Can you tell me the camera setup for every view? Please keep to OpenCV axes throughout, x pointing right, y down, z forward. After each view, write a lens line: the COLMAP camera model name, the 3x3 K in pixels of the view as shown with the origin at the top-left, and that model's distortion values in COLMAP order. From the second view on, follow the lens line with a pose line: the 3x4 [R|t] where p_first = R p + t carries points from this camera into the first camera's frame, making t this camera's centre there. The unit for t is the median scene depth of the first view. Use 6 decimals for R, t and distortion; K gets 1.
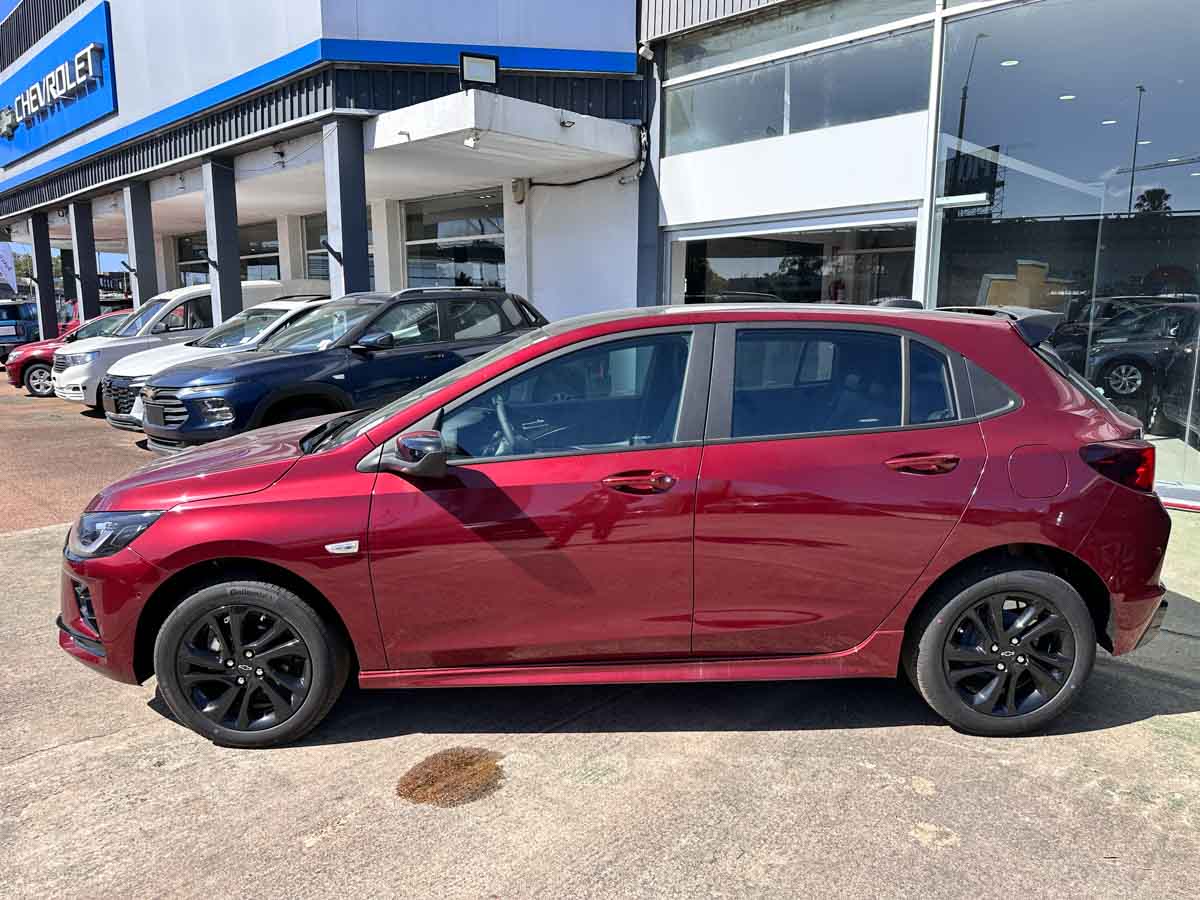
lens RADIAL K [[841.3, 0, 600.0], [0, 841.3, 450.0], [0, 0, 1]] dist [0.035776, -0.048833]
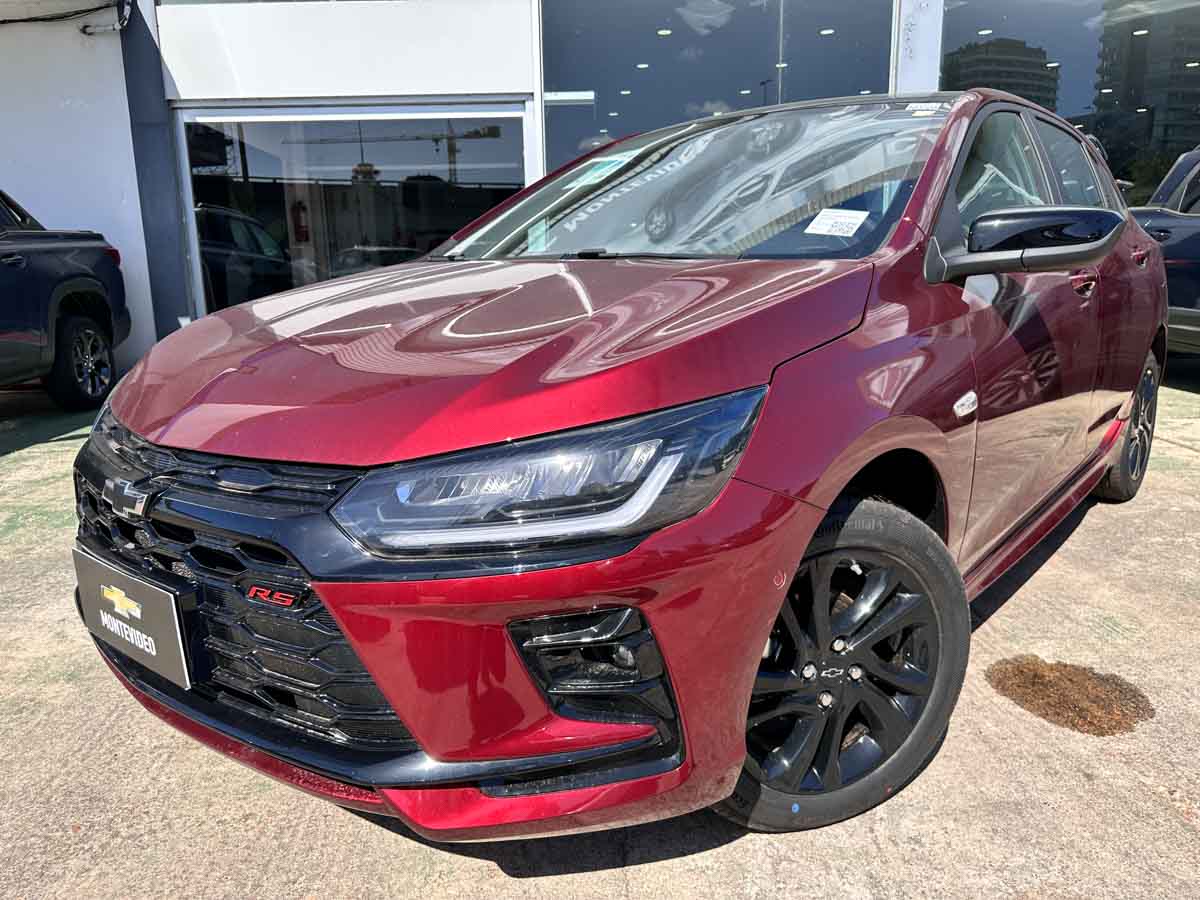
lens RADIAL K [[841.3, 0, 600.0], [0, 841.3, 450.0], [0, 0, 1]] dist [0.035776, -0.048833]
pose [[0.668254, -0.175300, 0.722984, -0.337898], [0.142287, 0.984017, 0.107076, 0.015564], [-0.730199, 0.031317, 0.682516, 0.284518]]
